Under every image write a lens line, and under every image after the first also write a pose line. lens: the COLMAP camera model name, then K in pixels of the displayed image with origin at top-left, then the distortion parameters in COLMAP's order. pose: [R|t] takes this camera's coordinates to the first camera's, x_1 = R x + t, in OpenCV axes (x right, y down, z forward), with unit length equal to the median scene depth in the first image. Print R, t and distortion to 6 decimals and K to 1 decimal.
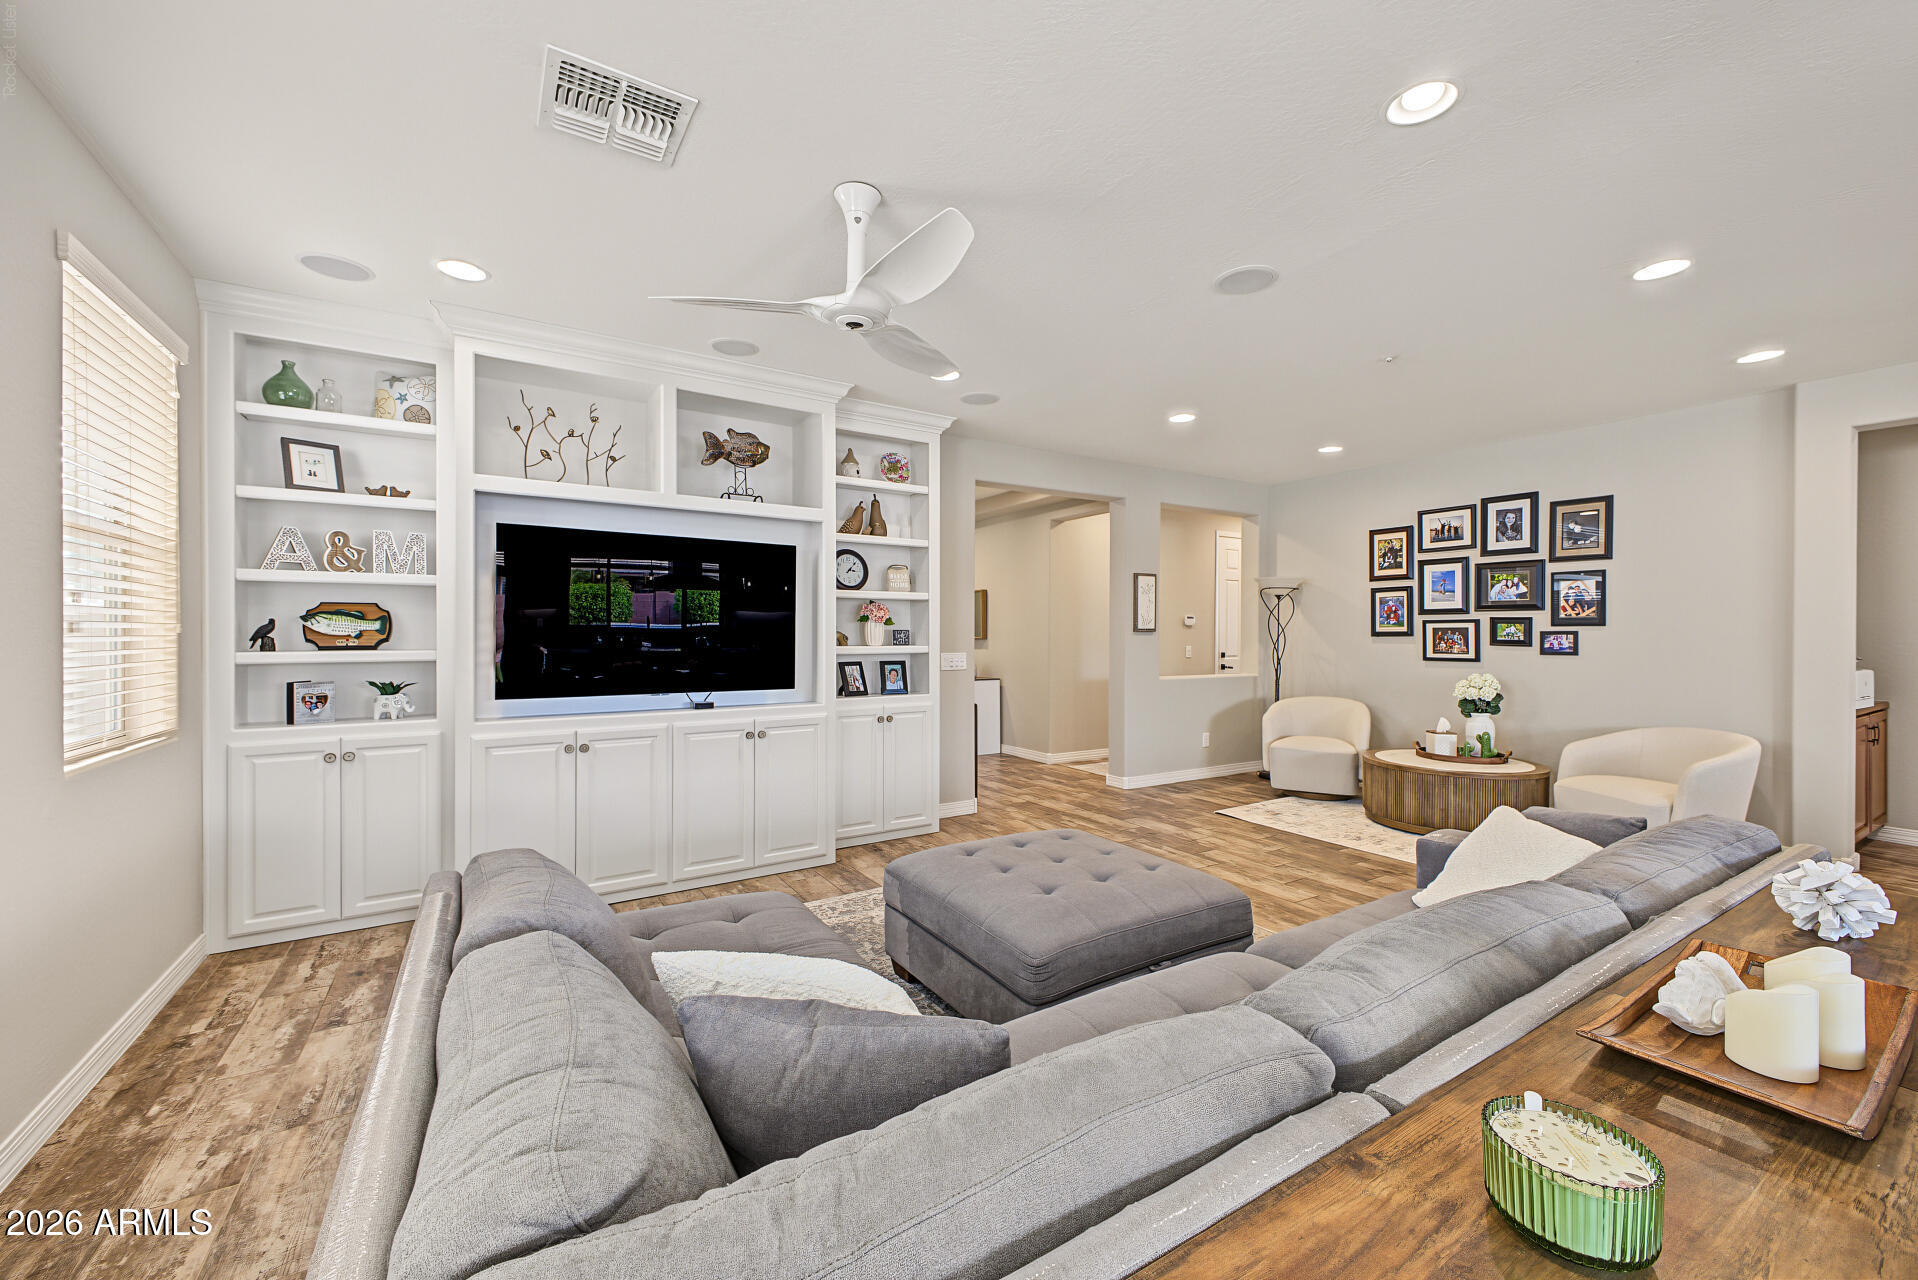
lens RADIAL K [[750.6, 0, 961.1], [0, 750.6, 633.2], [0, 0, 1]] dist [0.027883, -0.013251]
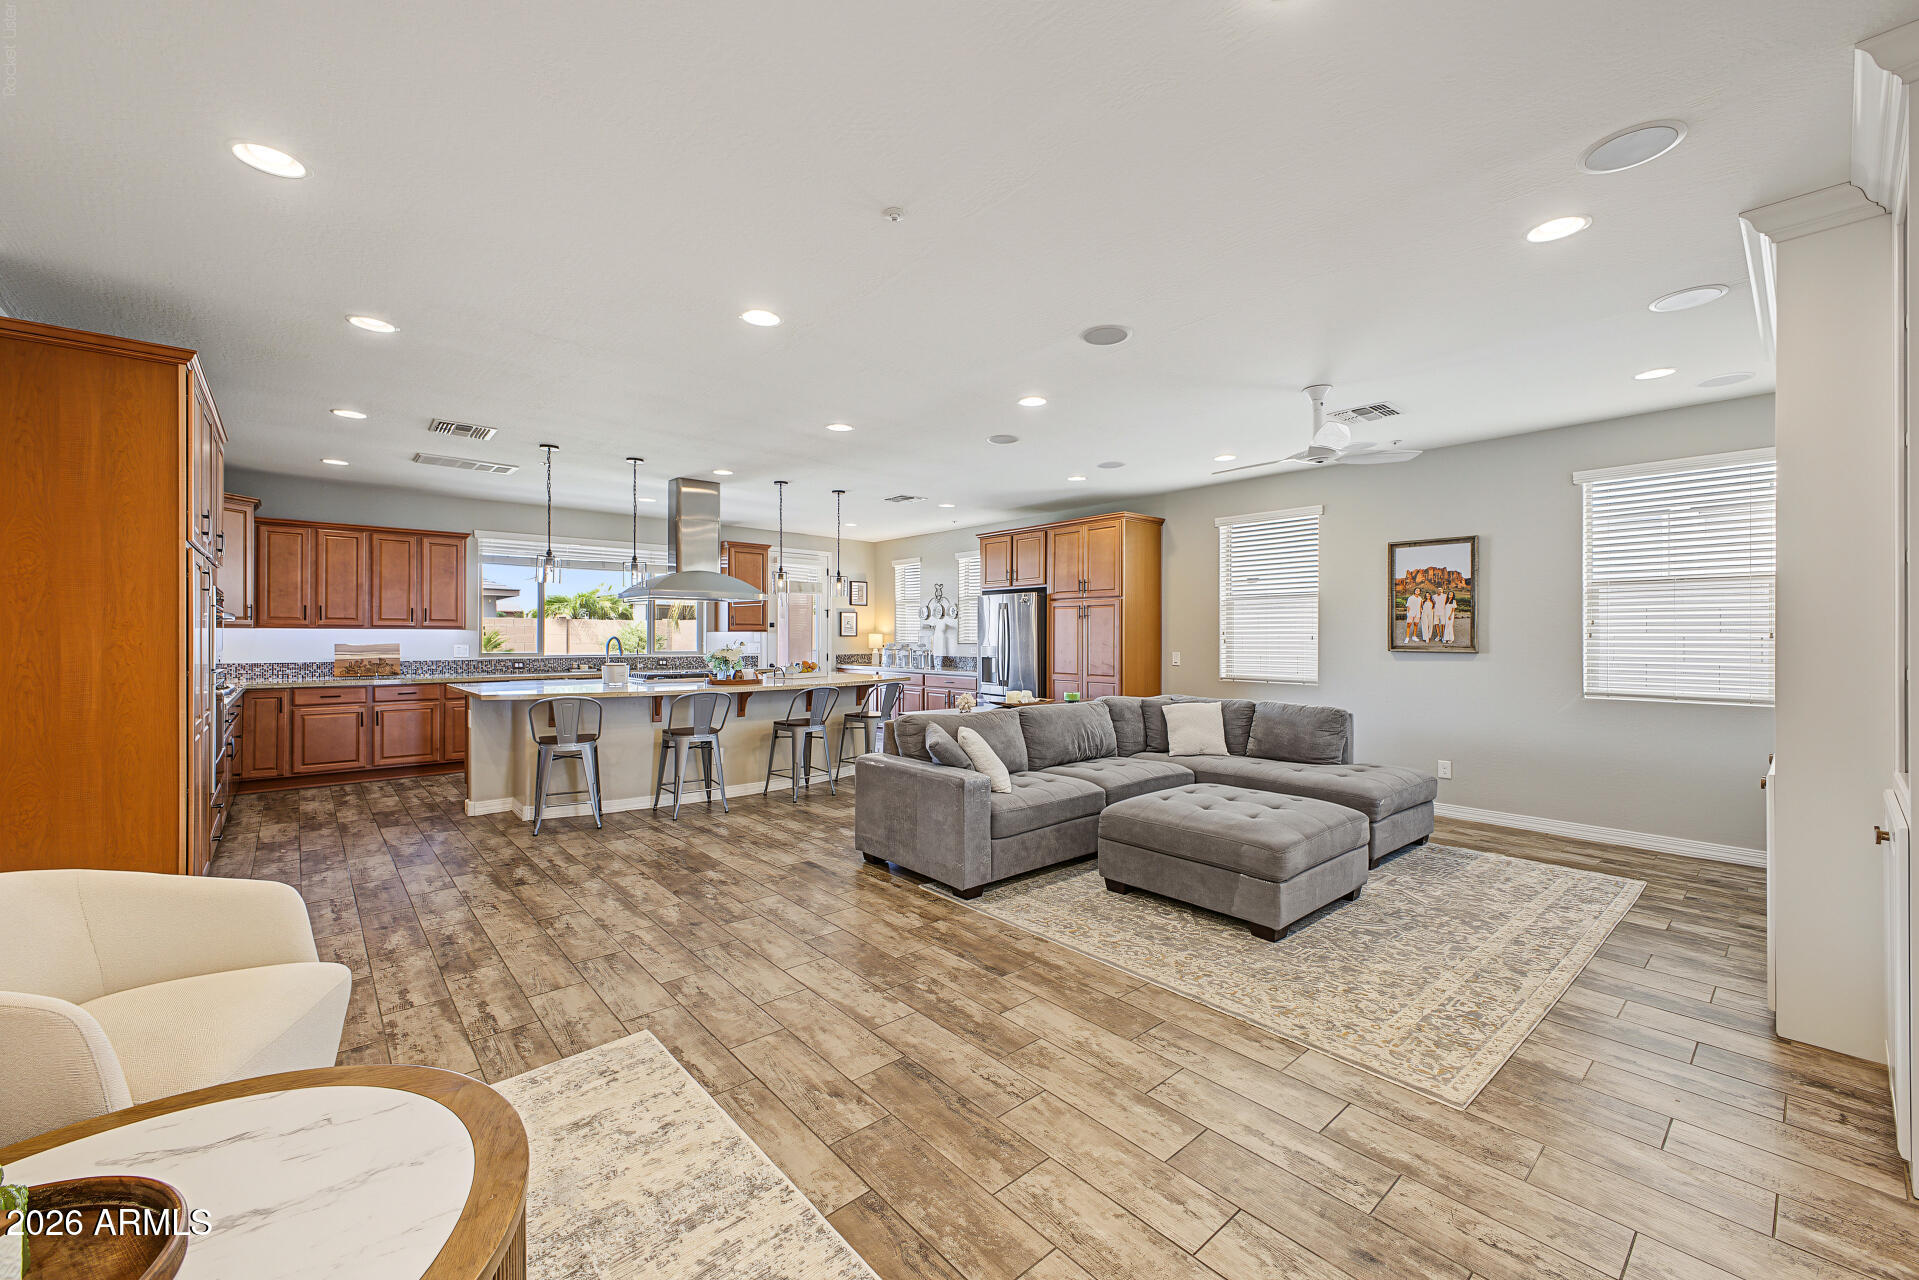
lens RADIAL K [[747.4, 0, 962.1], [0, 747.4, 635.7], [0, 0, 1]] dist [0.008610, -0.000149]
pose [[-0.986788, -0.003743, -0.161976, 0.435220], [-0.003375, 0.999991, -0.002546, 0.002342], [0.161984, -0.001966, -0.986791, 1.175976]]
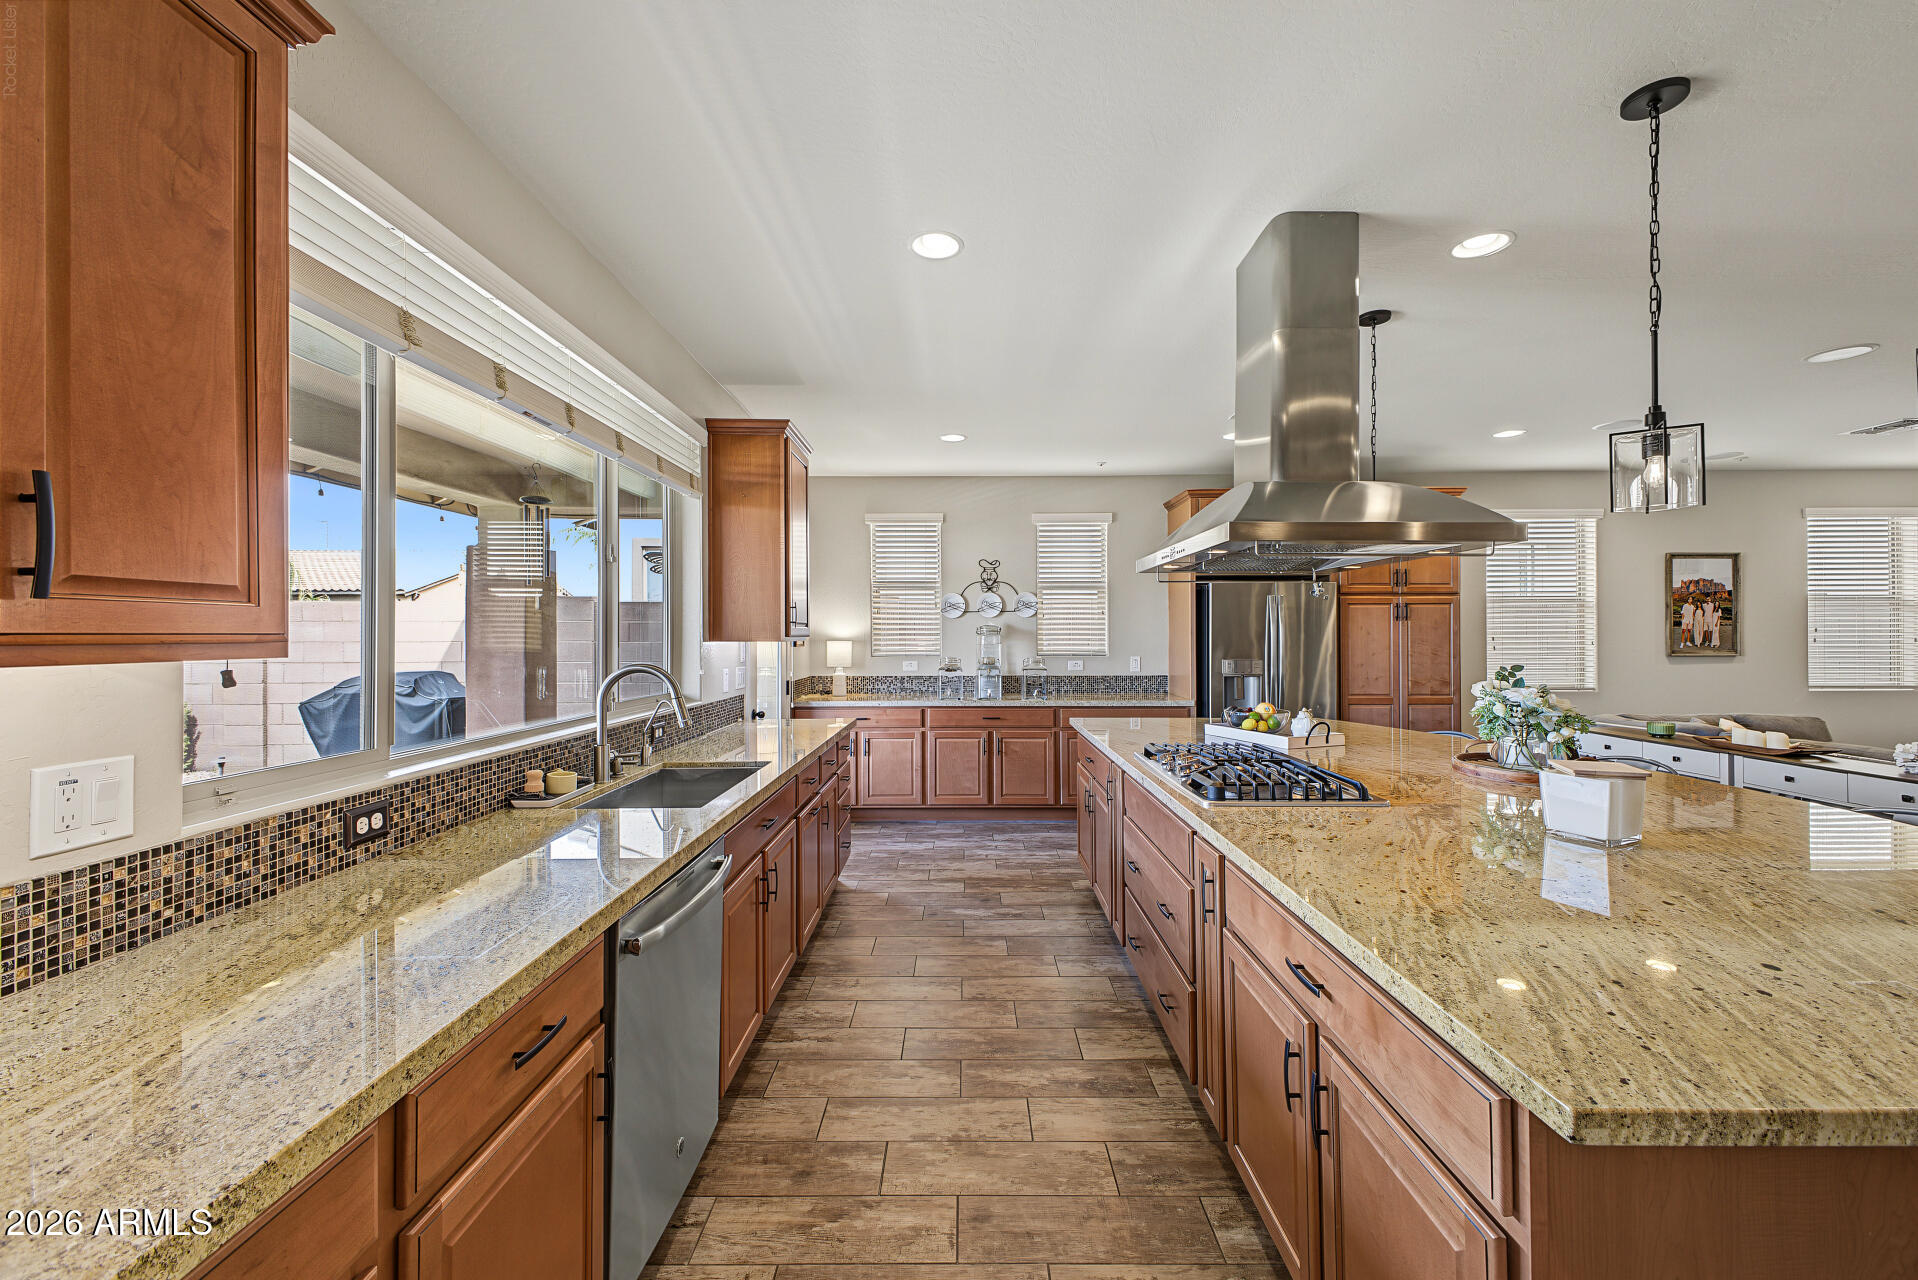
lens RADIAL K [[733.9, 0, 959.0], [0, 733.9, 640.0], [0, 0, 1]] dist [0.001424, -0.005059]
pose [[-0.551465, 0.007753, -0.834162, 1.180182], [0.003941, 0.999970, 0.006688, -0.015619], [0.834189, 0.000401, -0.551479, -0.076020]]
